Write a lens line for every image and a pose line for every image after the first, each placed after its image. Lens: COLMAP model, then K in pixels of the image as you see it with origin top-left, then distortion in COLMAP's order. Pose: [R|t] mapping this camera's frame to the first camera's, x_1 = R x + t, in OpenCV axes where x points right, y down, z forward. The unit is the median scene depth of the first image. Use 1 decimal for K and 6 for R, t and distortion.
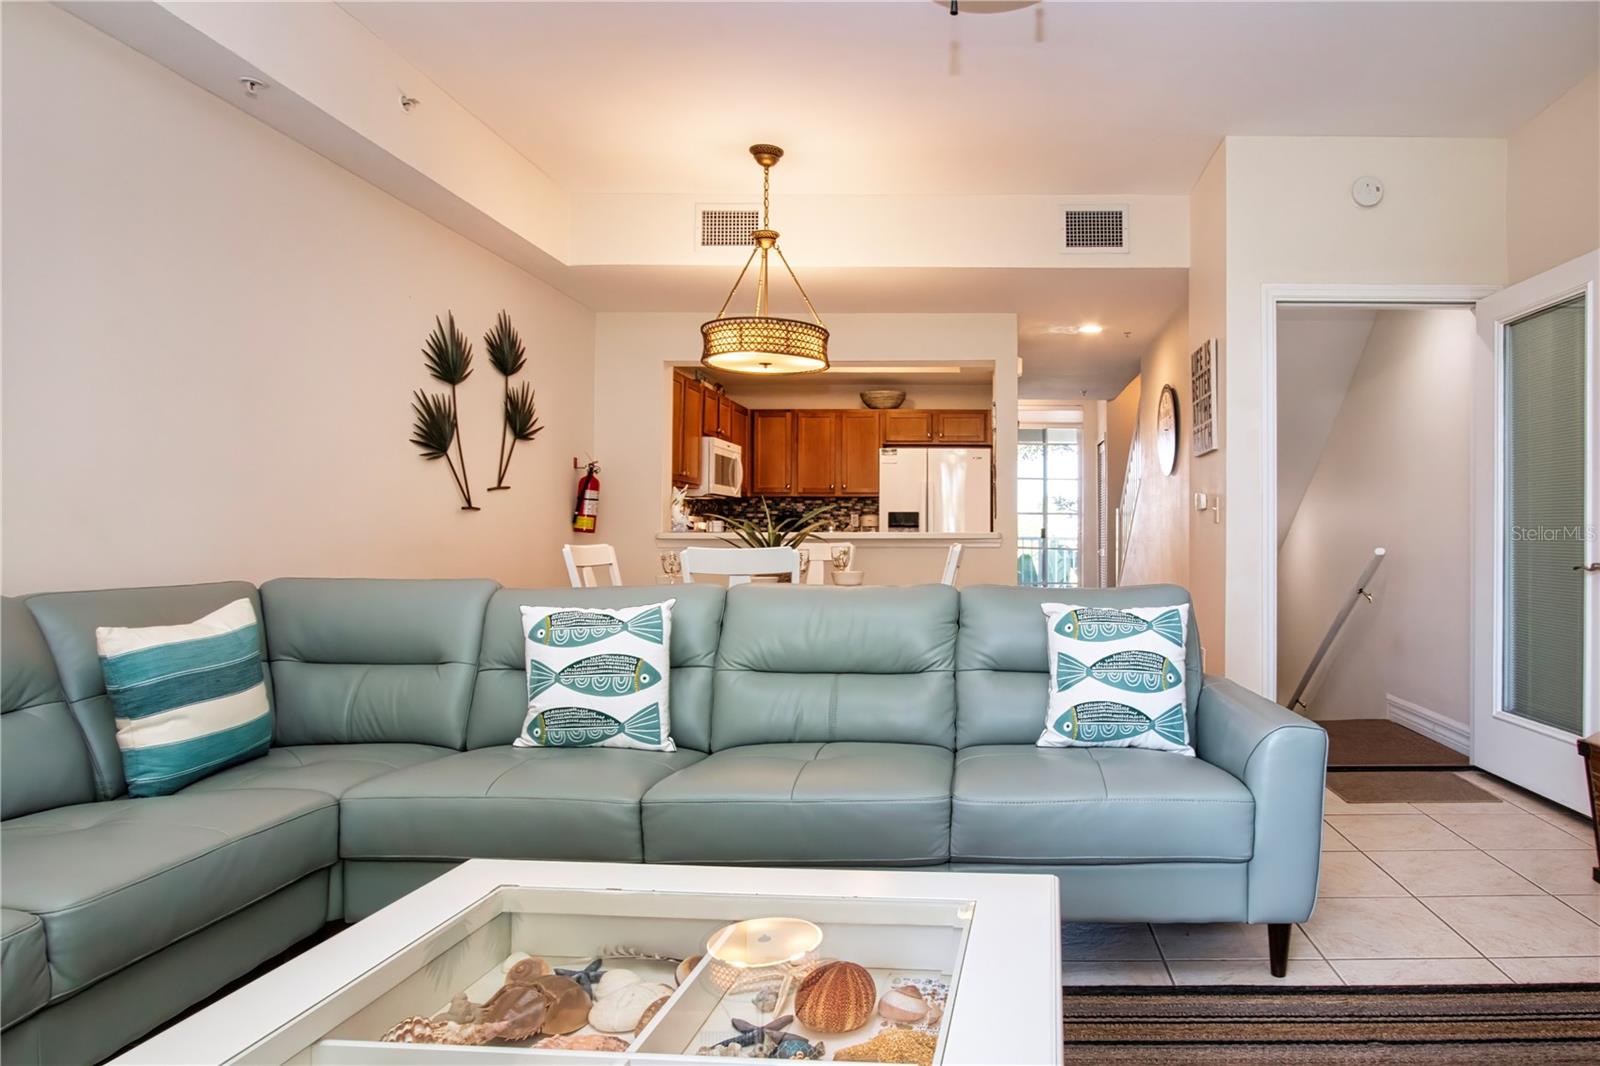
lens RADIAL K [[861.9, 0, 801.0], [0, 861.9, 576.2], [0, 0, 1]] dist [-0.012960, 0.001194]
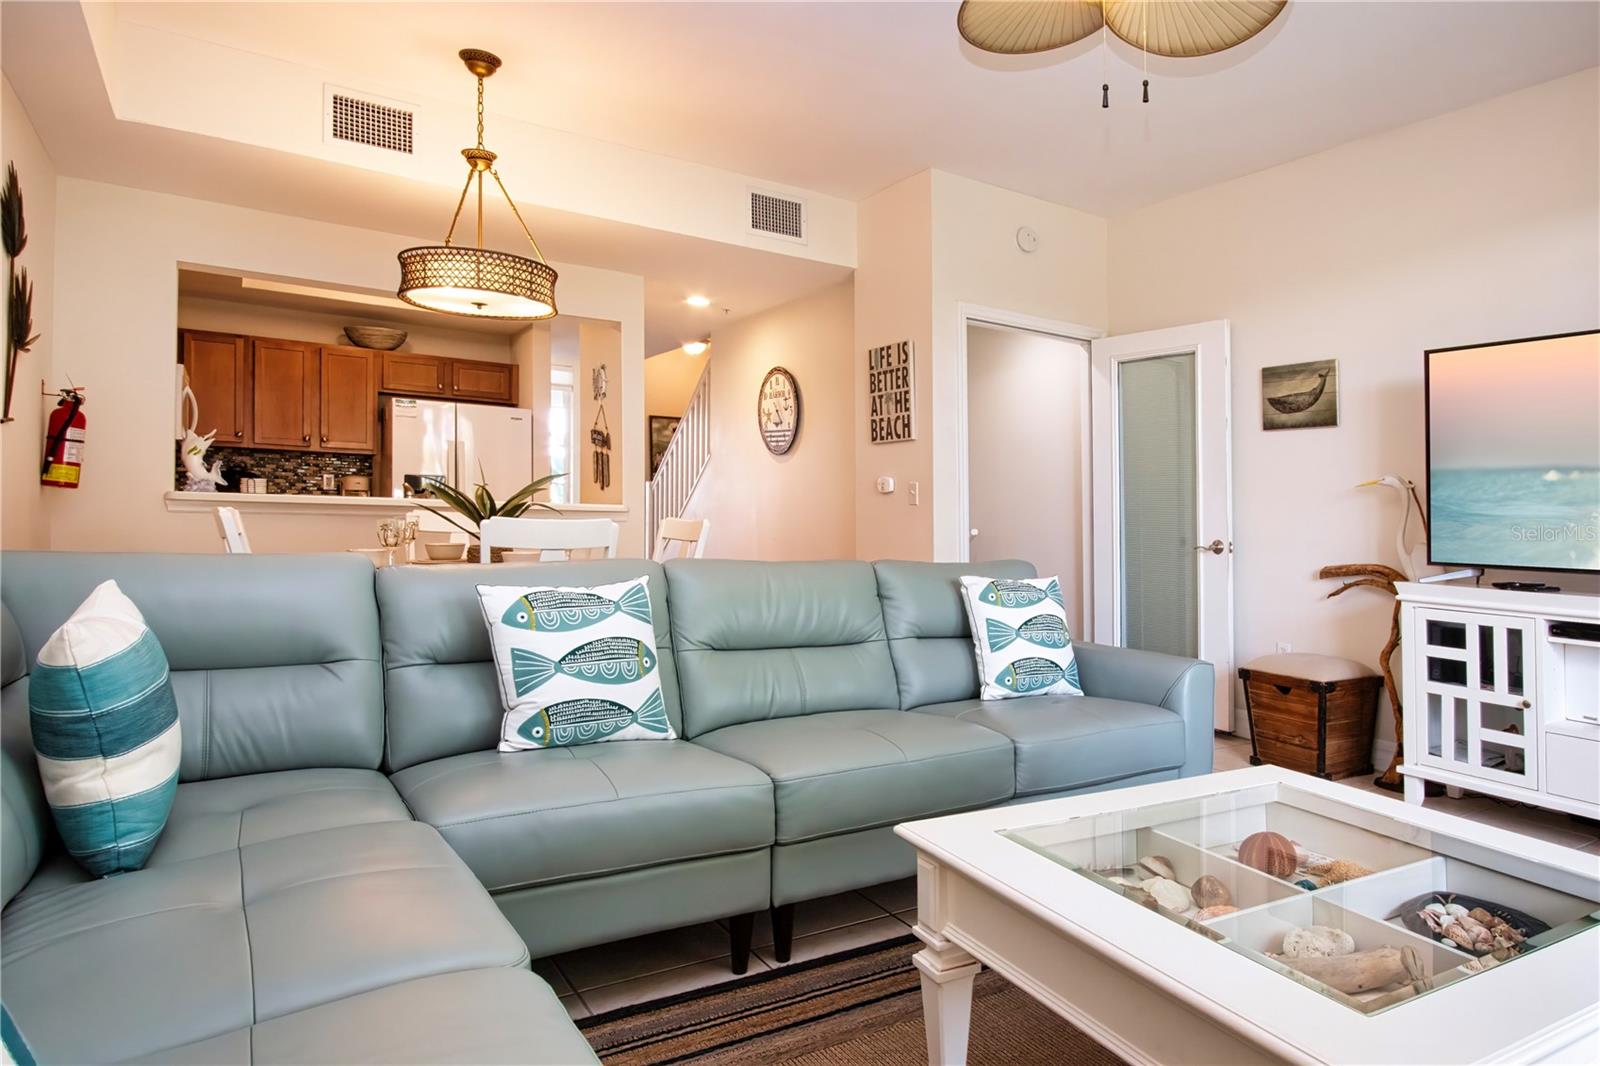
lens RADIAL K [[989.5, 0, 761.4], [0, 989.5, 530.4], [0, 0, 1]] dist [-0.009042, -0.000053]
pose [[0.837776, 0.016152, 0.545775, -0.591311], [-0.004163, 0.999722, -0.023196, 0.001913], [-0.545998, 0.017161, 0.837611, 0.042472]]
